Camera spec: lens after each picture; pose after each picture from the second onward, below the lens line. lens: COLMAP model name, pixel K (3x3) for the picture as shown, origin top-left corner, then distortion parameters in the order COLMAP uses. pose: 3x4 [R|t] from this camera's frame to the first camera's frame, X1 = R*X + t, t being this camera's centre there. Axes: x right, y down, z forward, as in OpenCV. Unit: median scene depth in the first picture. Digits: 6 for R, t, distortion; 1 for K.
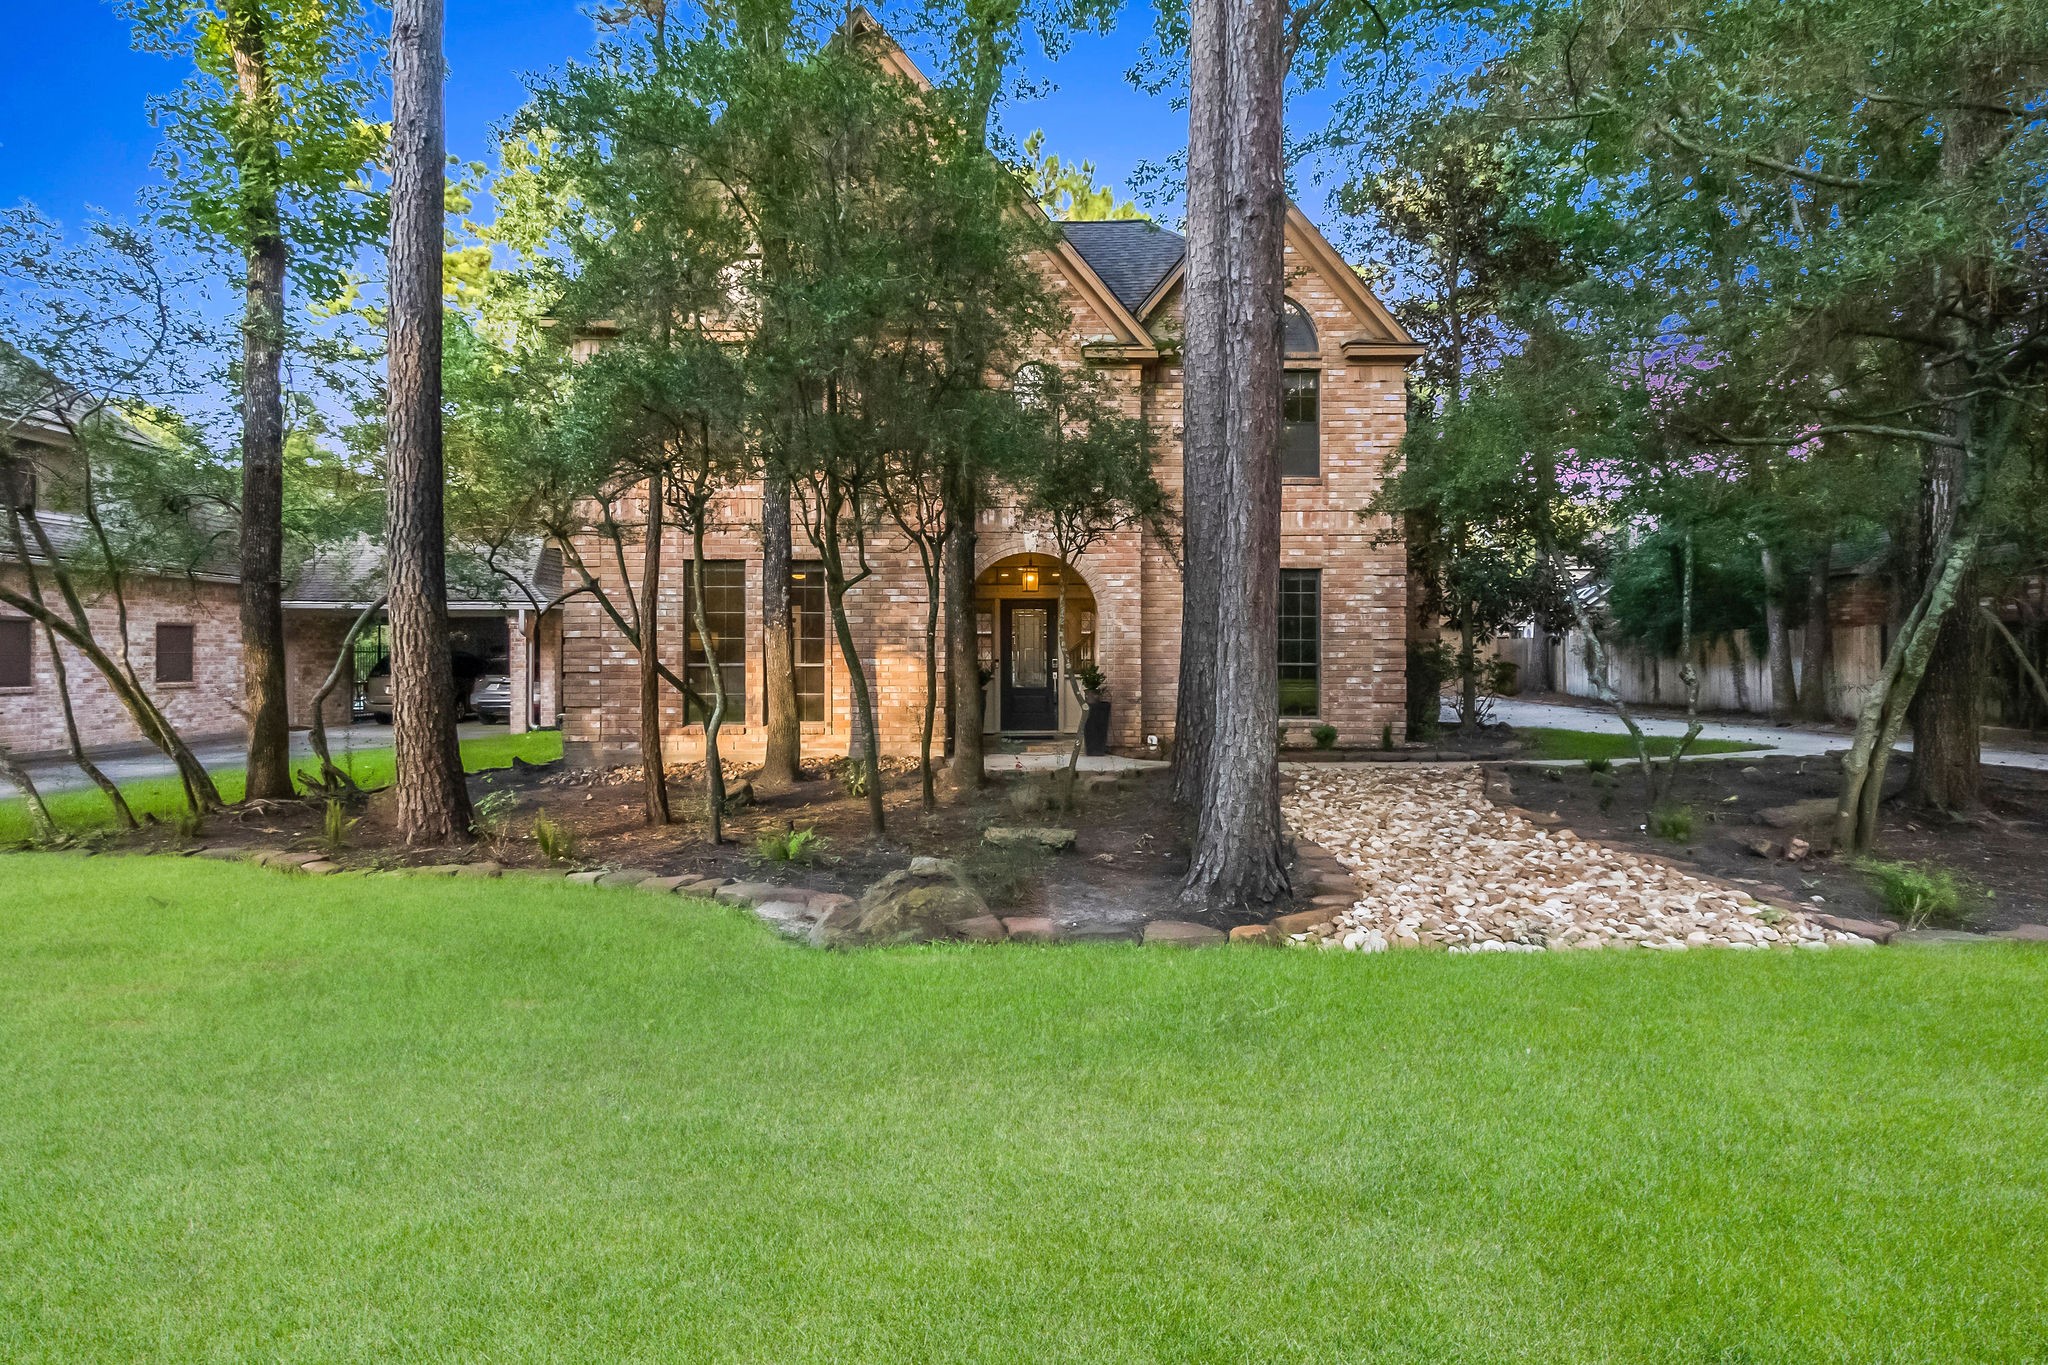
lens RADIAL K [[933.9, 0, 1031.2], [0, 933.9, 669.9], [0, 0, 1]] dist [-0.000005, -0.000198]
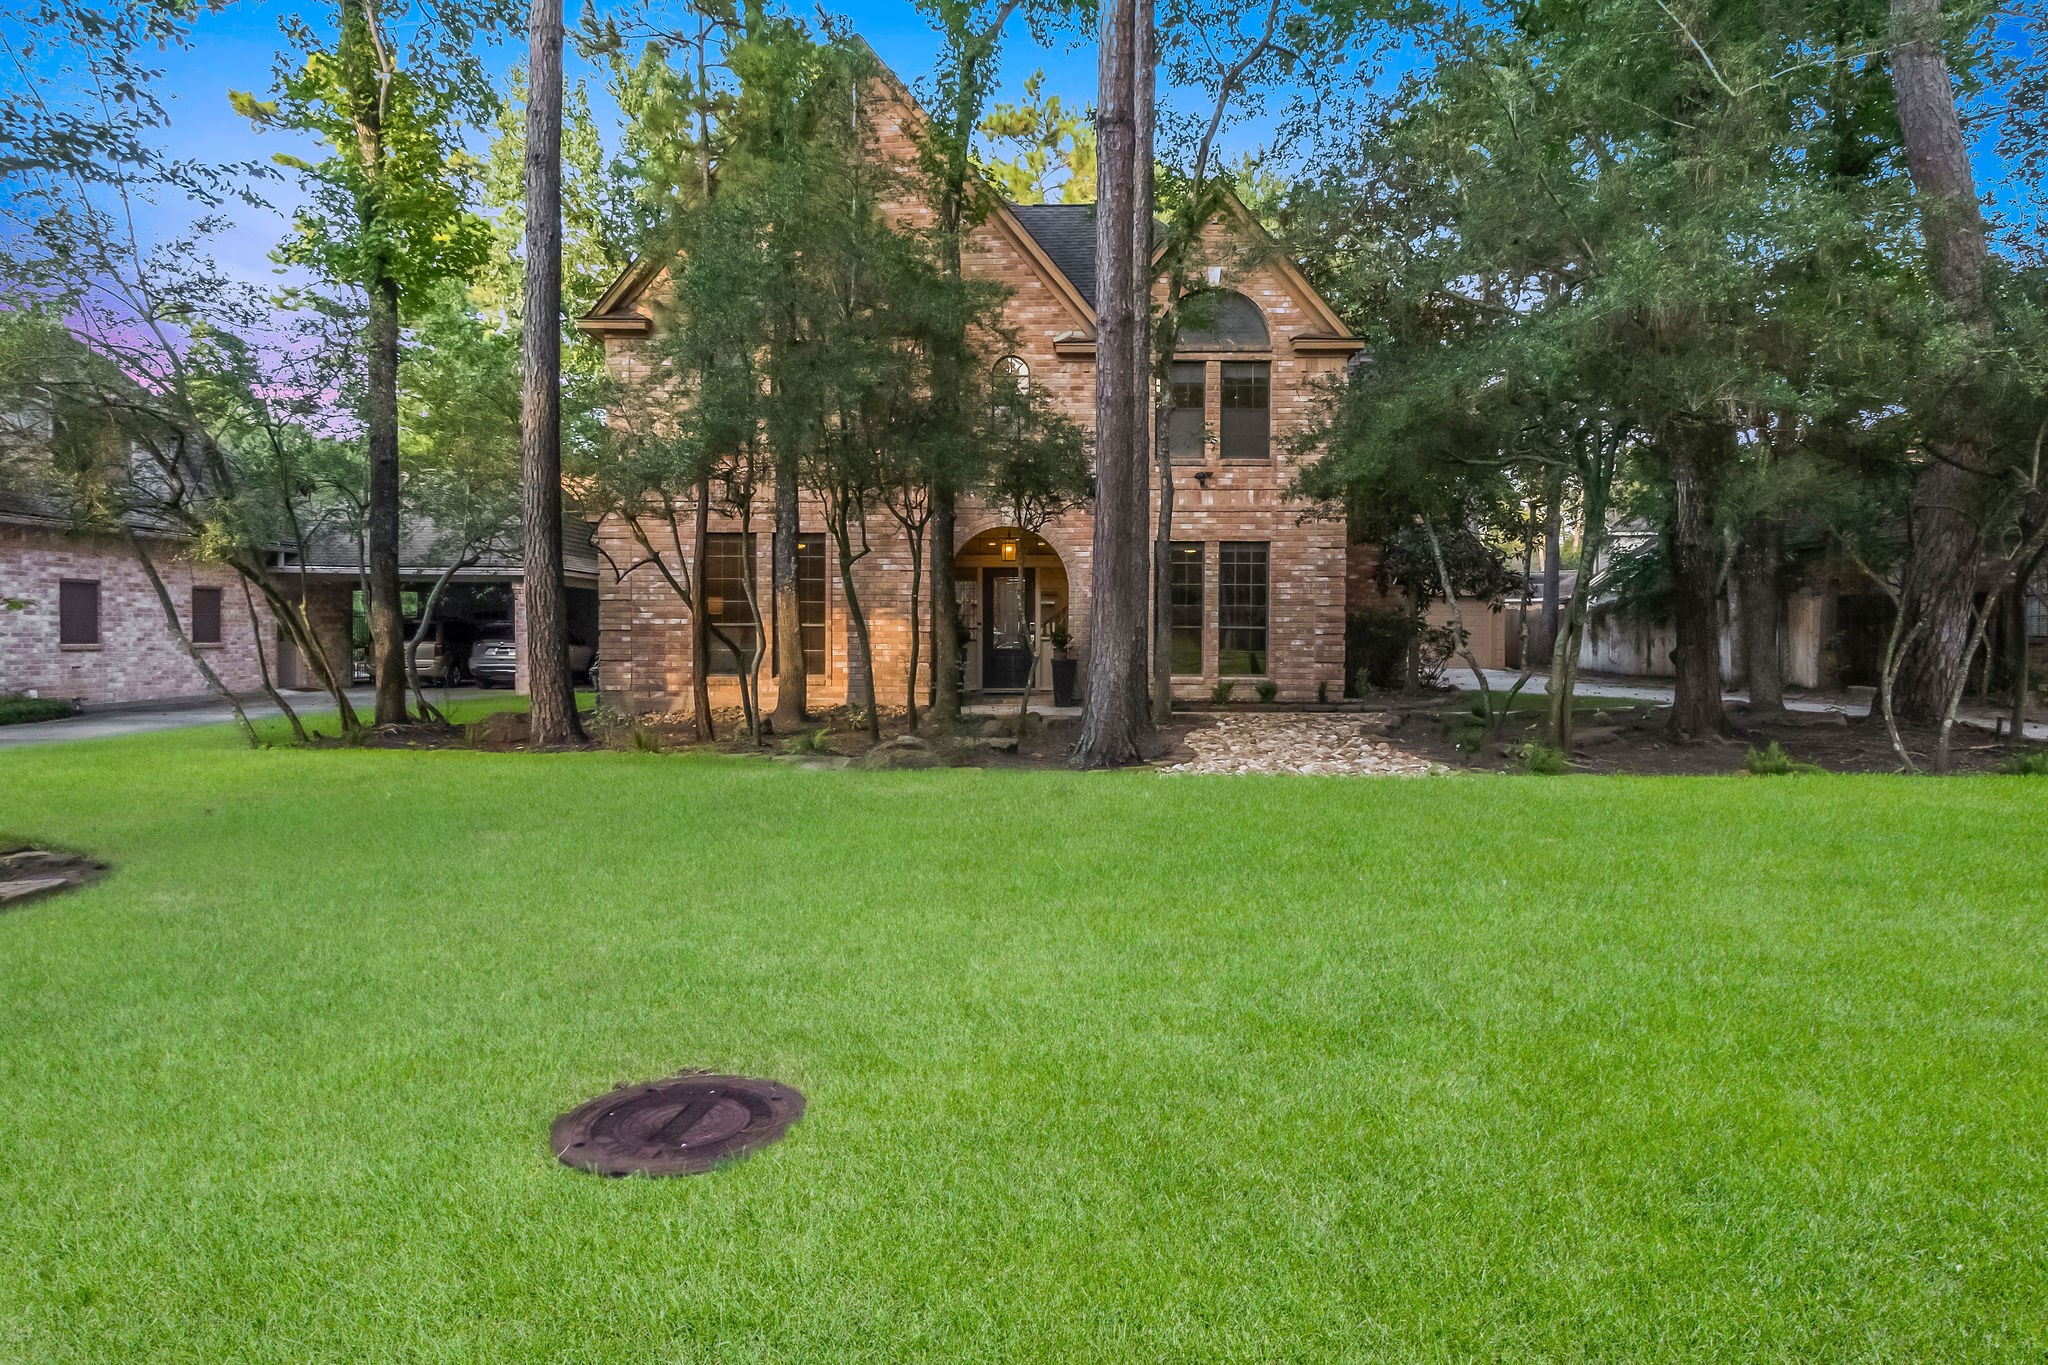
lens RADIAL K [[1117.9, 0, 1024.0], [0, 1117.9, 682.5], [0, 0, 1]] dist [0.002856, 0.000742]
pose [[0.999742, 0.006471, -0.021757, 0.051994], [-0.005842, 0.999567, 0.028845, 0.023840], [0.021934, -0.028711, 0.999347, -0.362462]]
